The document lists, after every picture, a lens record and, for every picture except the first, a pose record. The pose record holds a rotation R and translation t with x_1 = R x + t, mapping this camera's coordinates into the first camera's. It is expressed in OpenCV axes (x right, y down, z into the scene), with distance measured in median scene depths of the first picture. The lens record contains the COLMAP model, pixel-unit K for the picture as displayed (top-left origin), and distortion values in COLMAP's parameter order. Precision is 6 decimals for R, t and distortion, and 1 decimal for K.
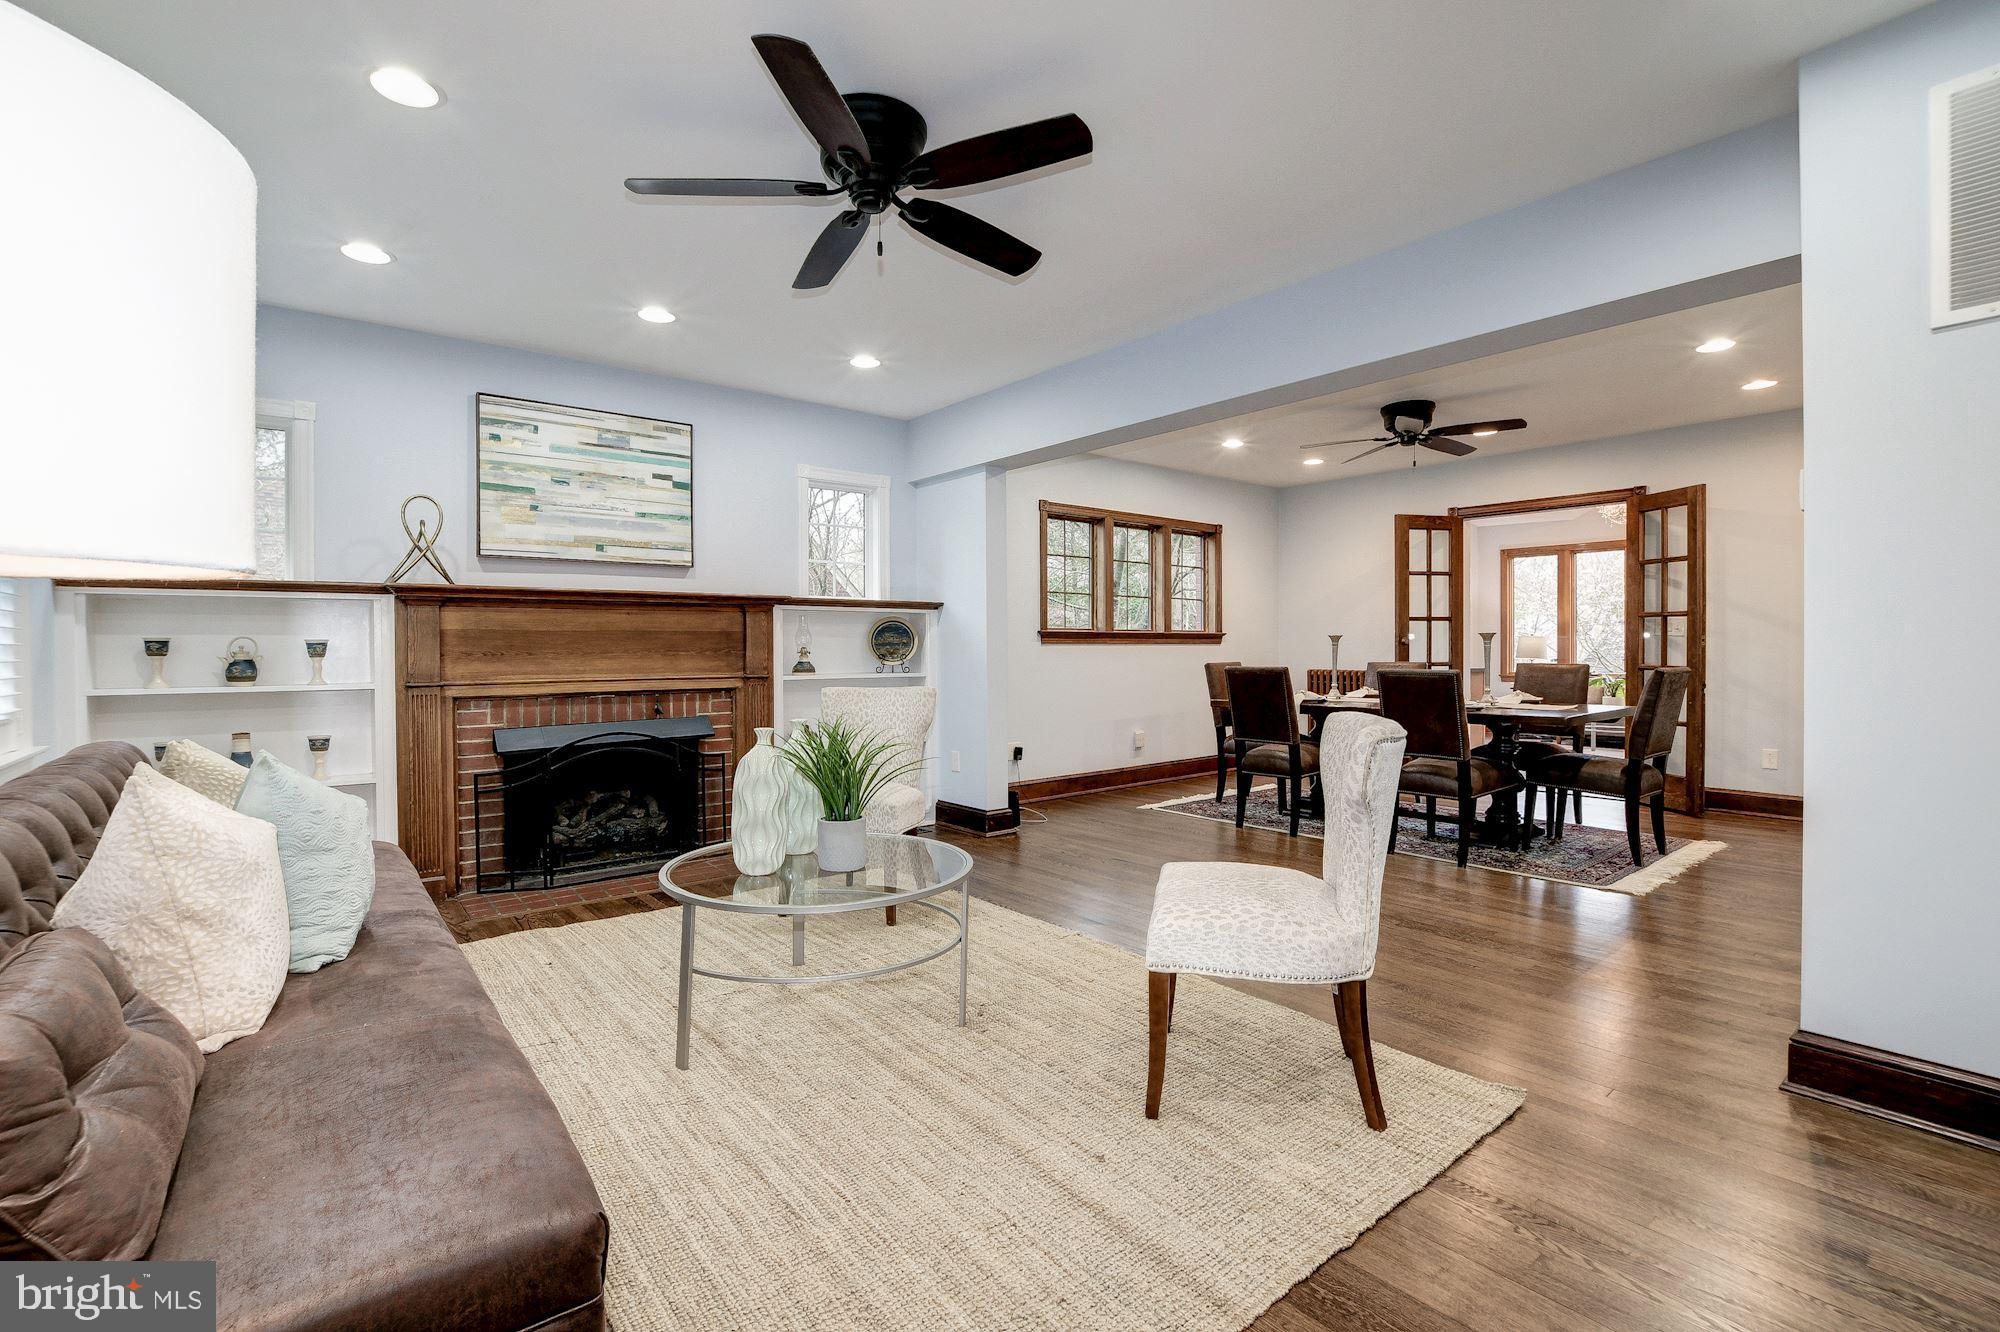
lens RADIAL K [[904.1, 0, 1009.2], [0, 904.1, 655.3], [0, 0, 1]] dist [-0.028137, 0.000078]
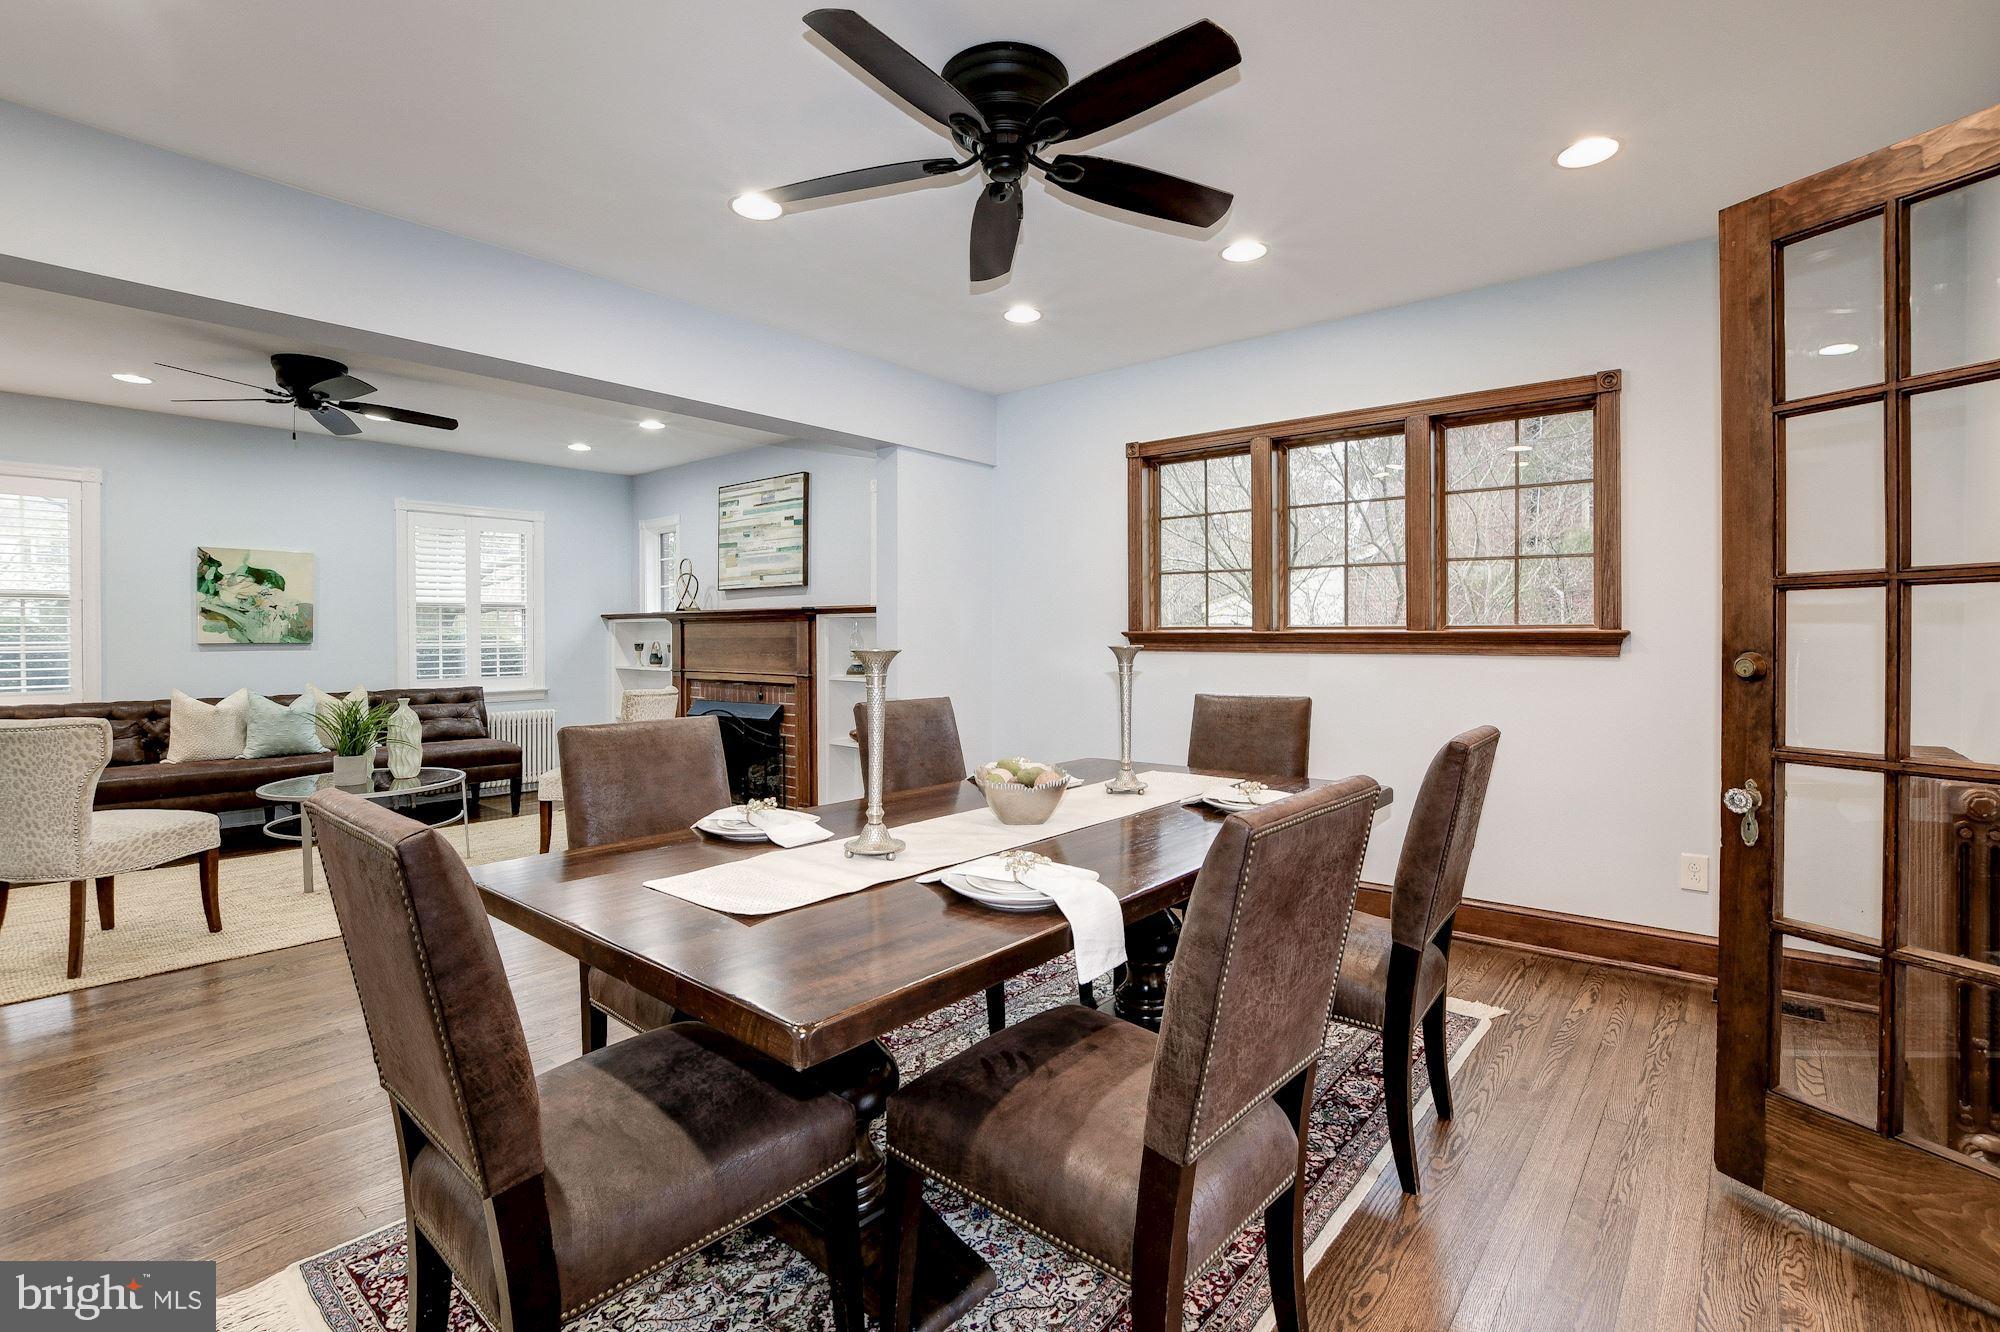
lens RADIAL K [[911.0, 0, 1002.3], [0, 911.0, 635.7], [0, 0, 1]] dist [-0.024287, -0.000290]
pose [[0.189215, 0.003874, -0.981928, 0.693870], [-0.008359, 0.999962, 0.002334, -0.025255], [0.981900, 0.007766, 0.189241, 0.764111]]
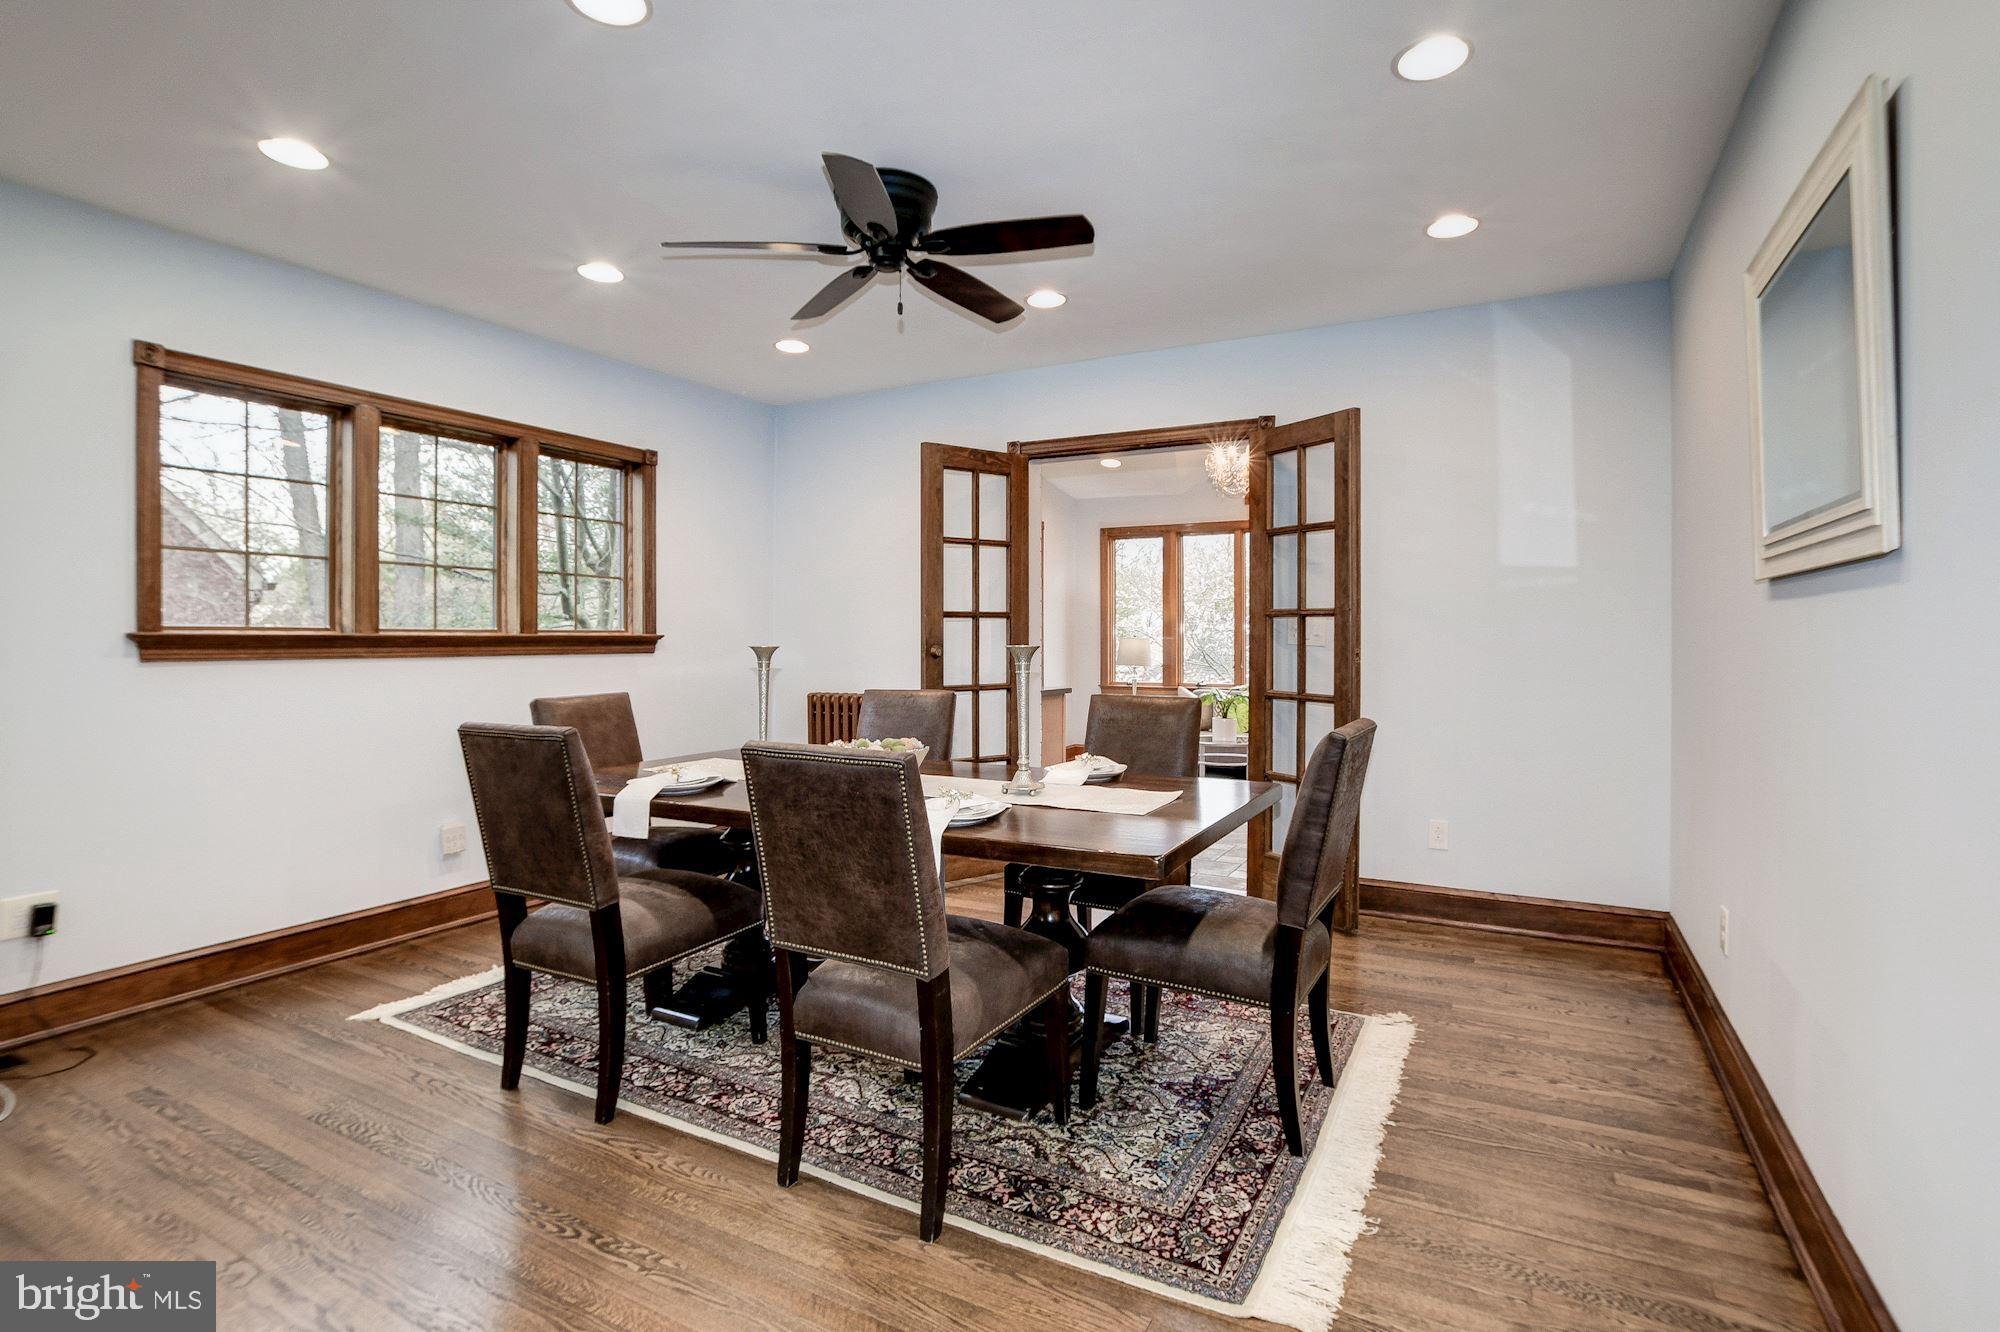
lens RADIAL K [[919.6, 0, 1038.3], [0, 919.6, 645.1], [0, 0, 1]] dist [-0.043101, 0.000244]
pose [[0.918270, -0.000107, 0.395956, 0.271690], [0.000896, 0.999998, -0.001808, -0.019868], [-0.395955, 0.002015, 0.918268, 0.423769]]
